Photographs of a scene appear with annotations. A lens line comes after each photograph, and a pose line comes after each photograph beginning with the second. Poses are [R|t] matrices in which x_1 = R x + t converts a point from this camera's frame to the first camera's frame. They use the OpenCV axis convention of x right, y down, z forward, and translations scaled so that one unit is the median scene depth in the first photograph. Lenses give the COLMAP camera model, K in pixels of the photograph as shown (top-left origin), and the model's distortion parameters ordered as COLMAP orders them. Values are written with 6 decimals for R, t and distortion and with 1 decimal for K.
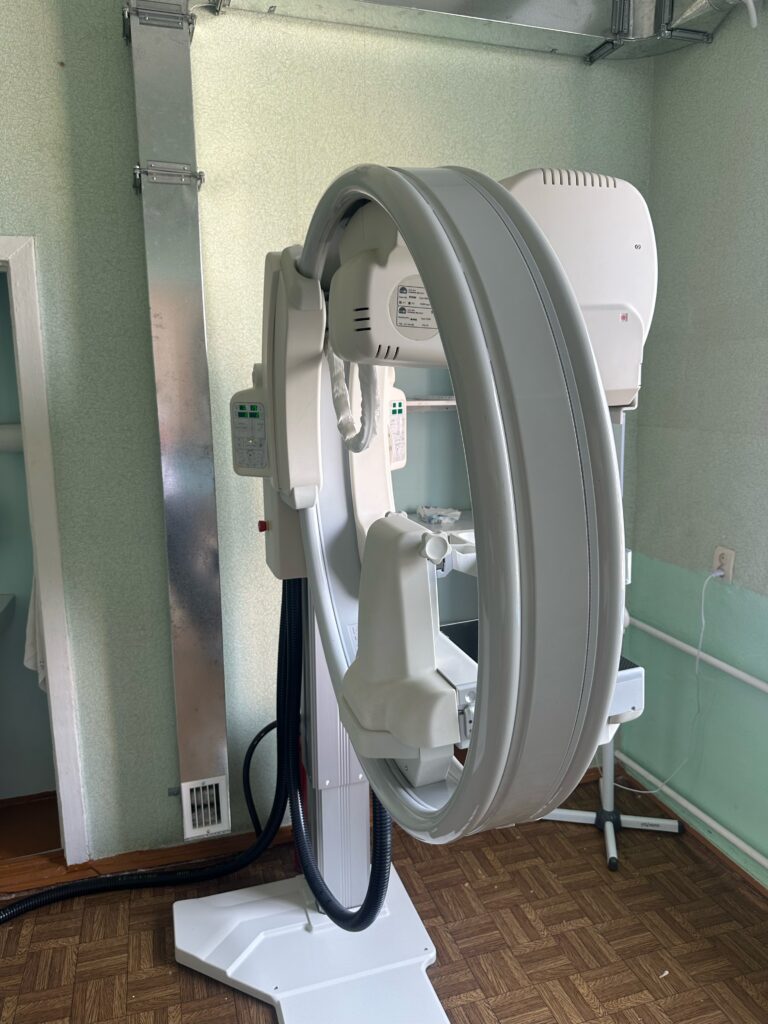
lens RADIAL K [[726.5, 0, 385.3], [0, 726.5, 515.3], [0, 0, 1]] dist [-0.004462, -0.011711]
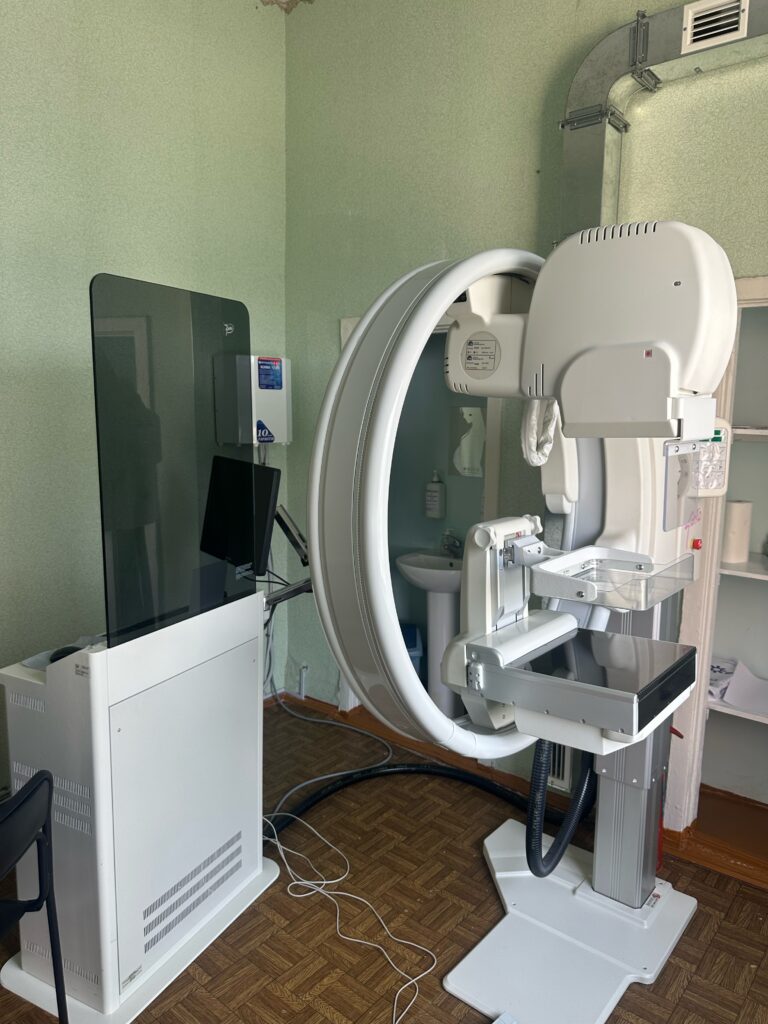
lens RADIAL K [[726.5, 0, 385.1], [0, 726.5, 509.5], [0, 0, 1]] dist [-0.004462, -0.011711]
pose [[0.538787, 0.136518, -0.831307, 0.610006], [-0.165197, 0.984745, 0.054648, -0.026036], [0.826086, 0.107886, 0.553120, 0.074902]]
